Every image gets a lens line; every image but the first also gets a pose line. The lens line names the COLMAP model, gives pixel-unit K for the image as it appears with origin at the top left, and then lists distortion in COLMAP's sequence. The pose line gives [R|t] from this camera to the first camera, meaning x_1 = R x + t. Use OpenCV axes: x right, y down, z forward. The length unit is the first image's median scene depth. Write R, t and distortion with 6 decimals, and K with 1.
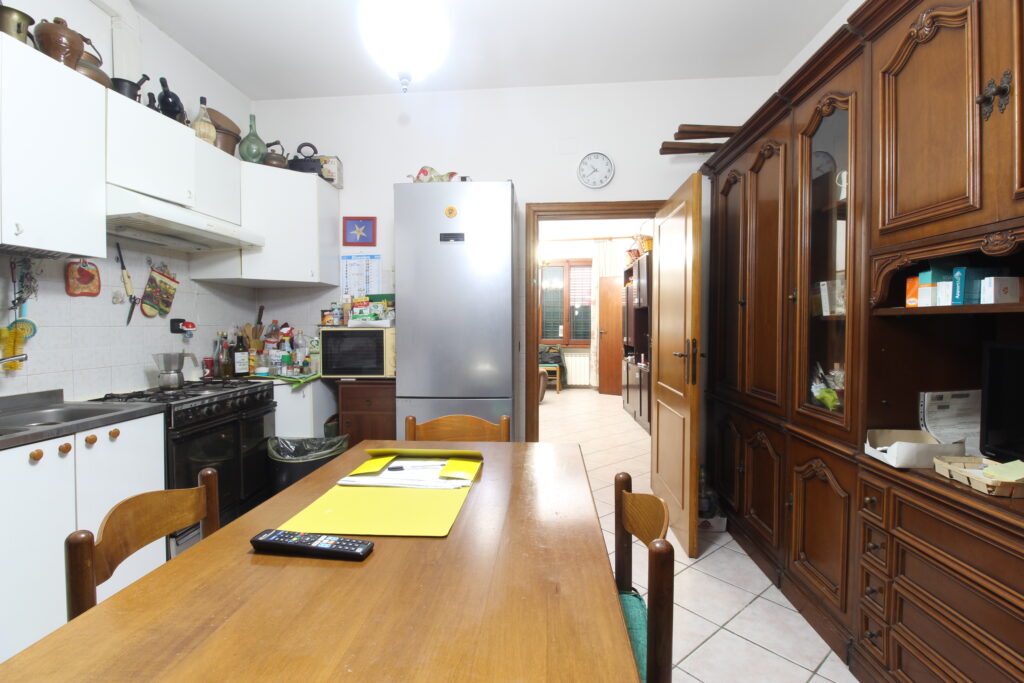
lens RADIAL K [[473.0, 0, 516.9], [0, 473.0, 332.8], [0, 0, 1]] dist [0.003059, -0.014082]
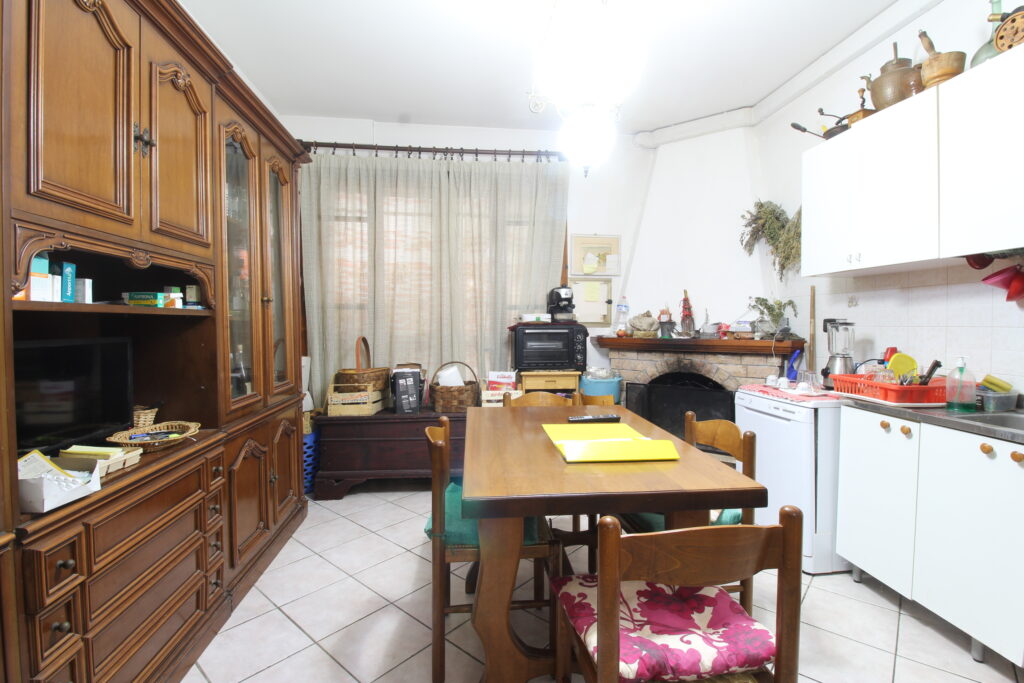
lens RADIAL K [[473.0, 0, 516.9], [0, 473.0, 332.8], [0, 0, 1]] dist [0.003059, -0.014082]
pose [[-0.986808, 0.002376, -0.161876, 0.097518], [-0.003664, 0.999308, 0.037003, -0.017723], [0.161852, 0.037108, -0.986117, 0.995860]]
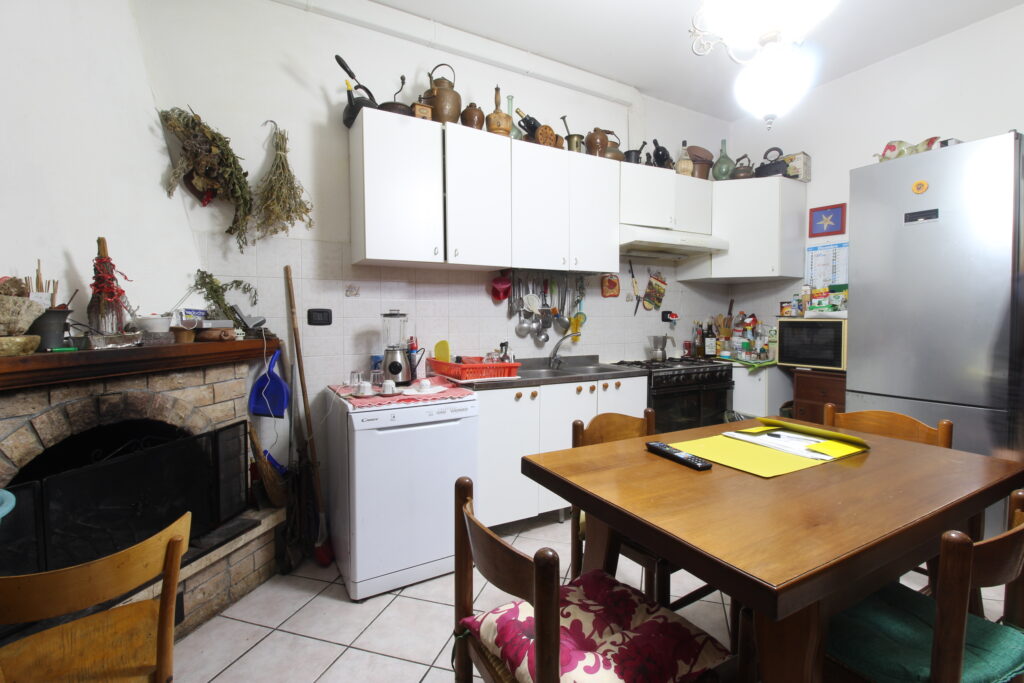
lens RADIAL K [[473.0, 0, 516.9], [0, 473.0, 332.8], [0, 0, 1]] dist [0.003059, -0.014082]
pose [[0.543704, 0.031867, -0.838672, 0.183356], [-0.015595, 0.999490, 0.027868, 0.001430], [0.839132, -0.002072, 0.543923, -0.095405]]
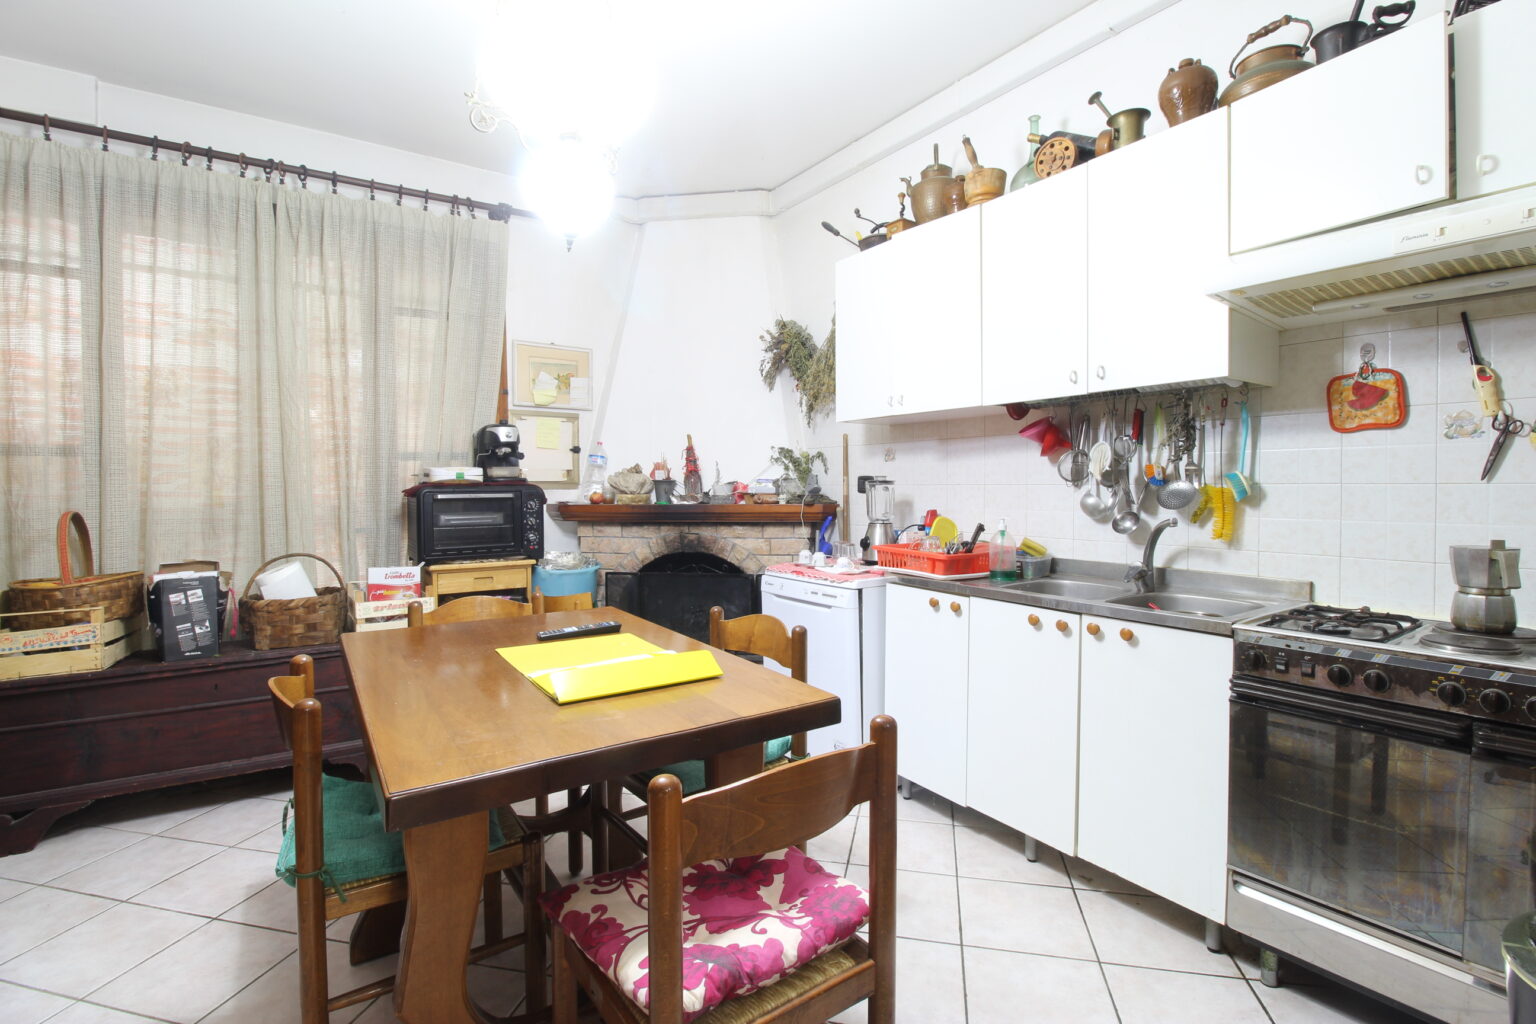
lens RADIAL K [[709.6, 0, 775.3], [0, 709.6, 499.0], [0, 0, 1]] dist [0.003059, -0.014082]
pose [[-0.789934, 0.016037, -0.612983, 0.137608], [-0.007459, 0.999333, 0.035756, -0.015647], [0.613147, 0.032817, -0.789287, 0.968106]]
